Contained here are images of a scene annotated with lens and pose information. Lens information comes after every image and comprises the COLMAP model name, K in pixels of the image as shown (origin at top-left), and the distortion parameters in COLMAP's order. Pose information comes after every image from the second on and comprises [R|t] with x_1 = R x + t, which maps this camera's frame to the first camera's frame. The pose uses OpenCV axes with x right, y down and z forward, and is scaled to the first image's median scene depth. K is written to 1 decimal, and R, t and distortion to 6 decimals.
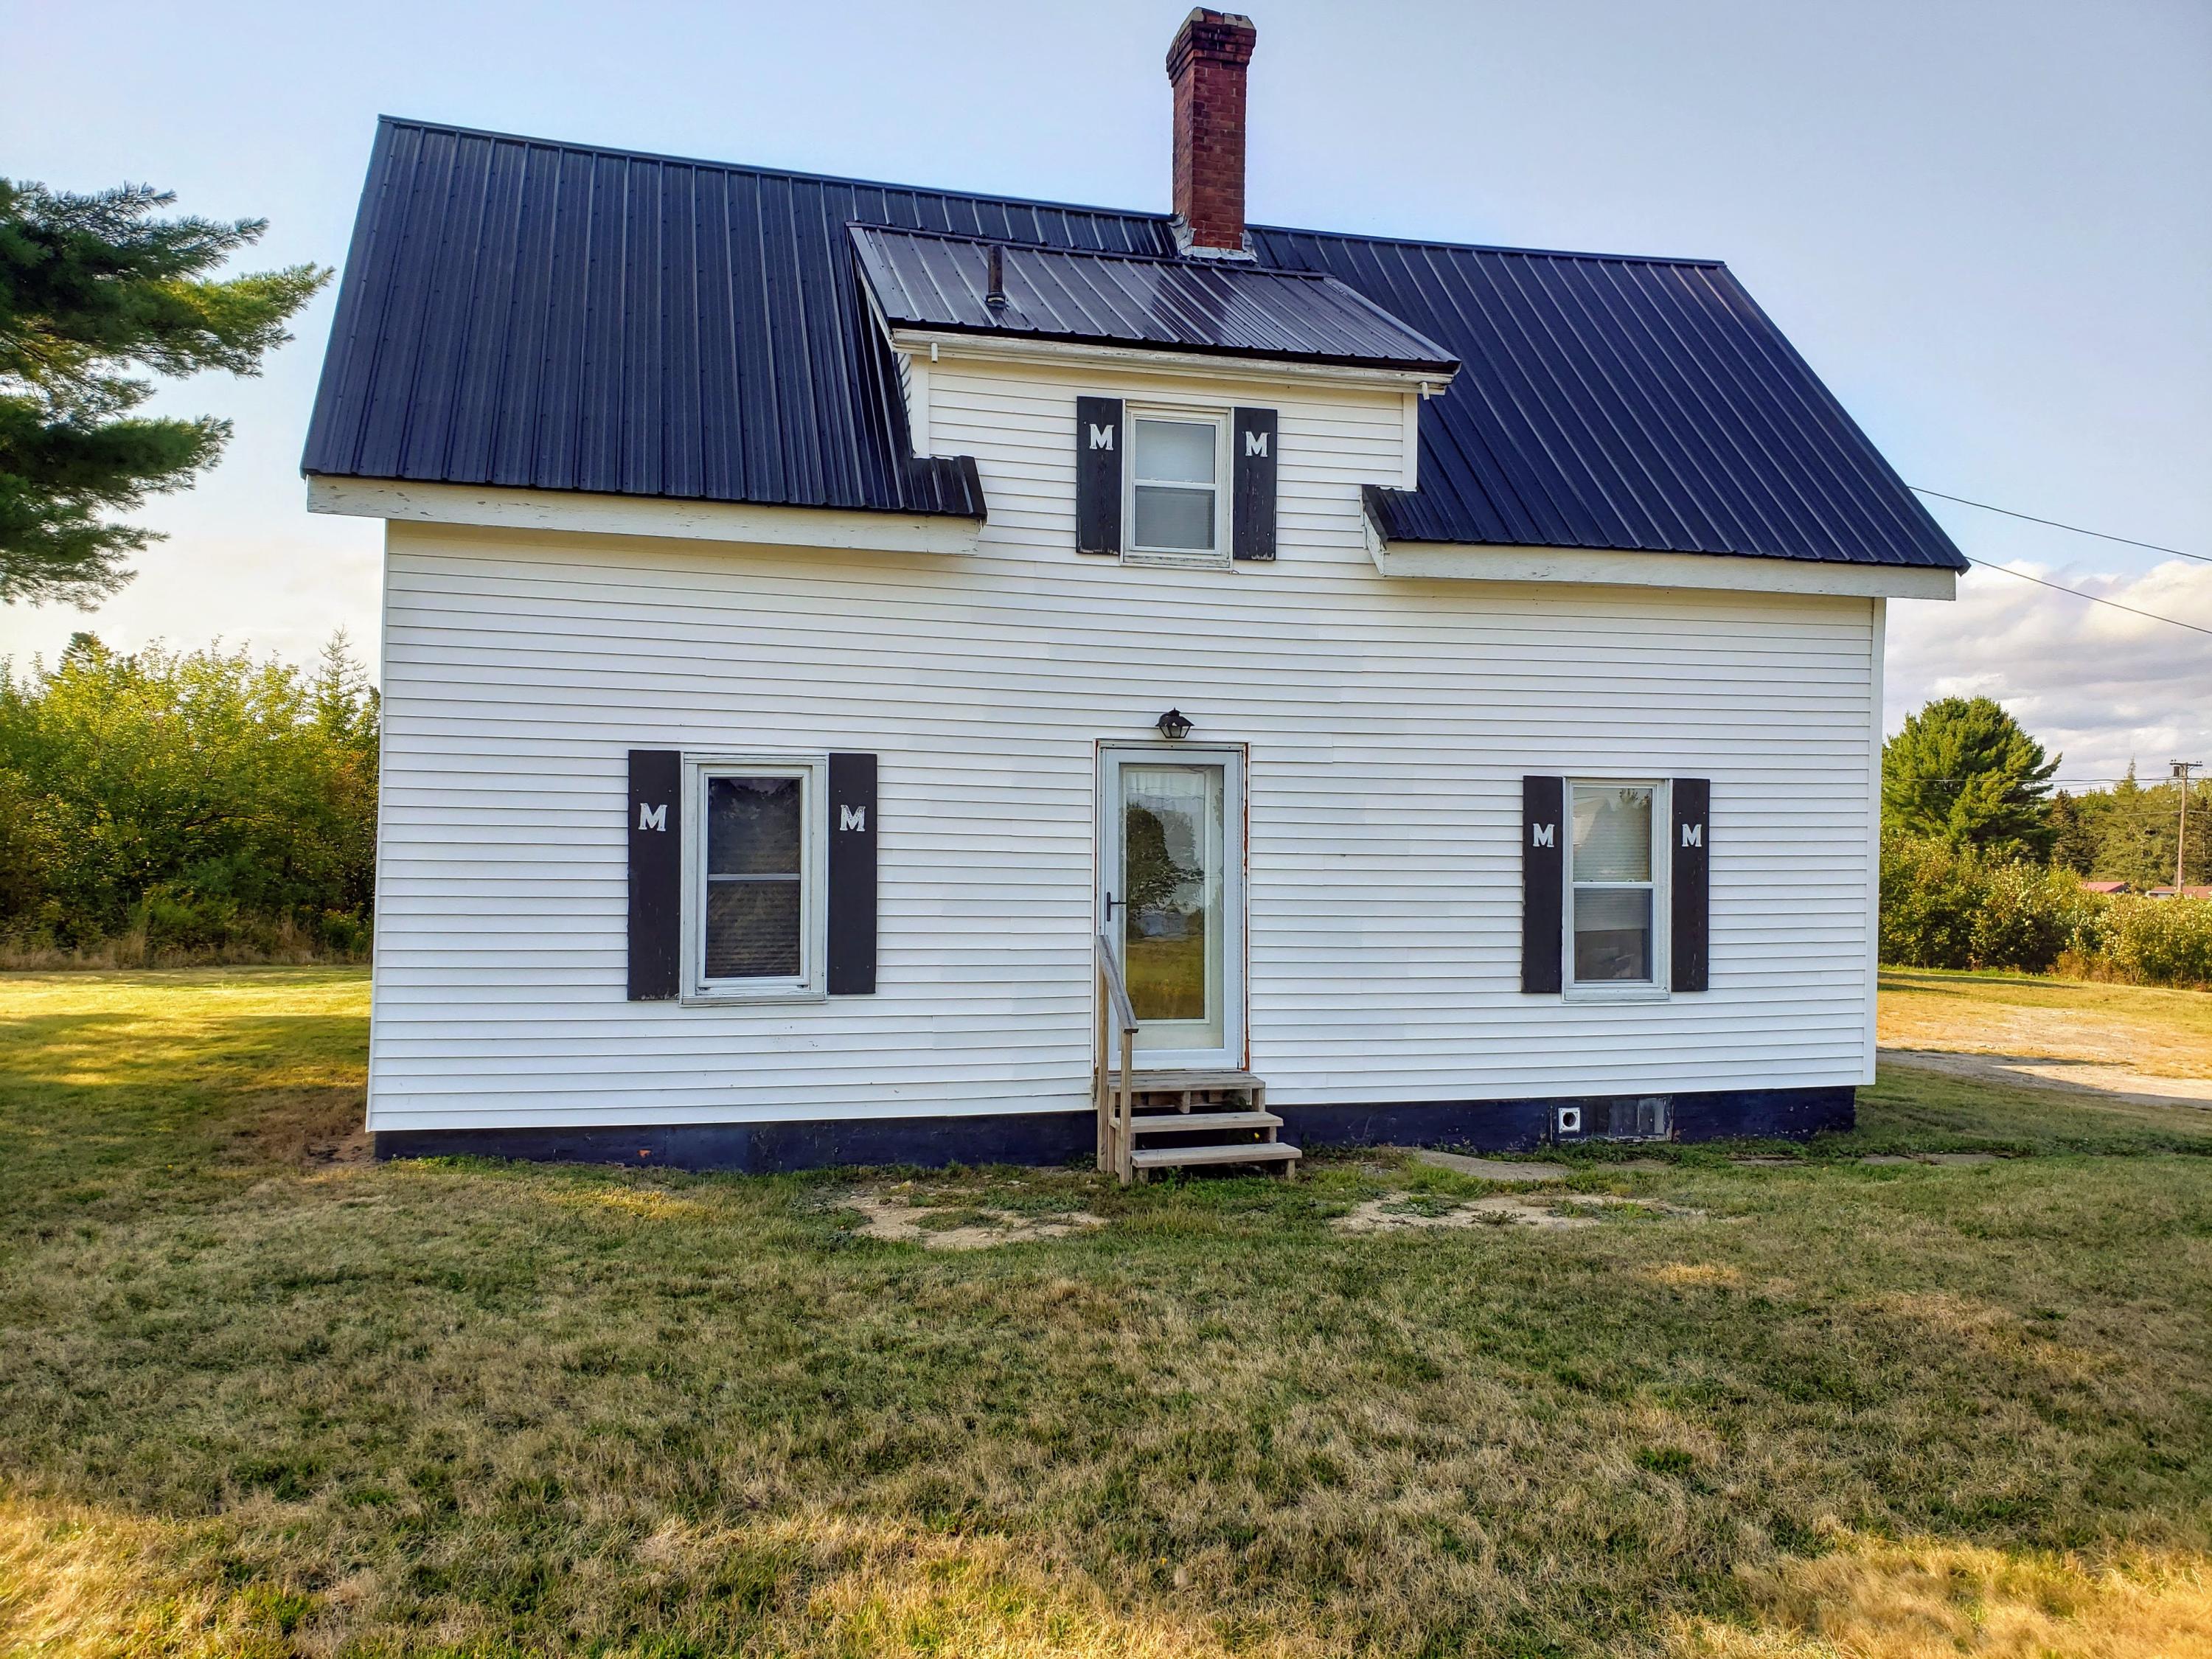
lens RADIAL K [[1712.1, 0, 1104.9], [0, 1712.1, 814.2], [0, 0, 1]] dist [0.051447, -0.004988]
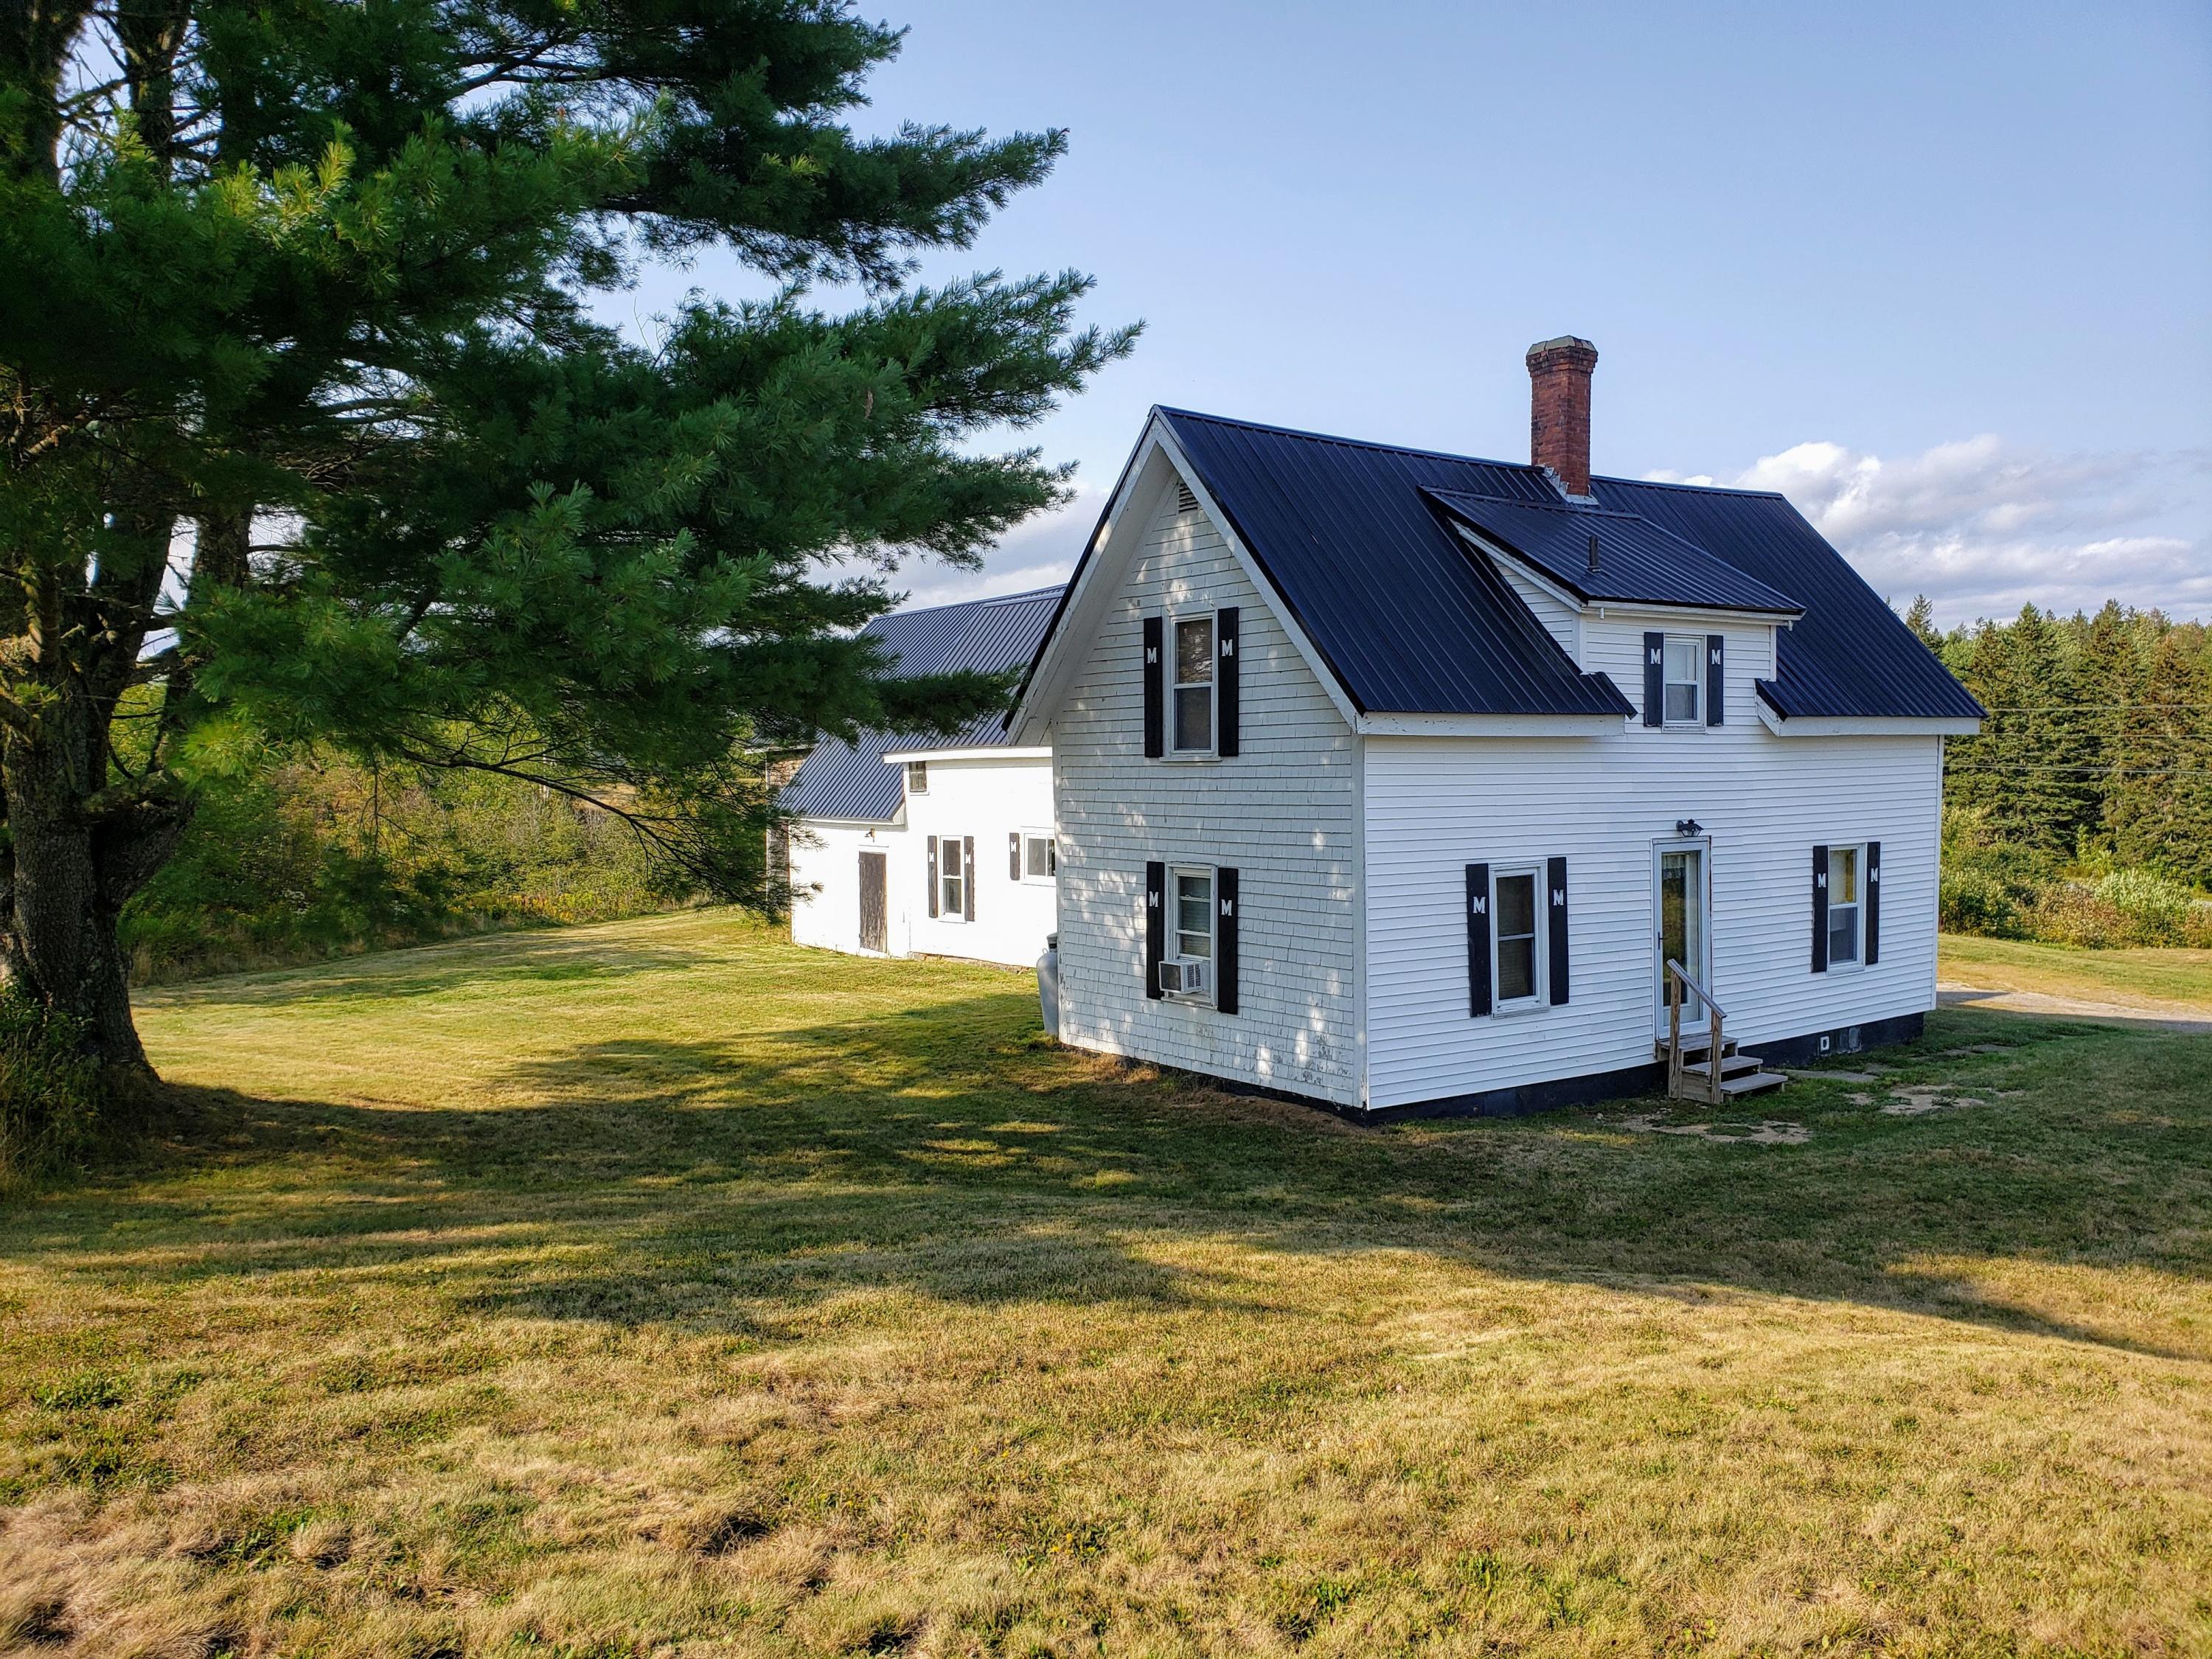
lens RADIAL K [[1712.1, 0, 1110.1], [0, 1712.1, 842.7], [0, 0, 1]] dist [0.051447, -0.004988]
pose [[0.924575, -0.035889, 0.379307, -1.110825], [0.008972, 0.997328, 0.072496, -0.164984], [-0.380896, -0.063625, 0.922426, -0.332083]]
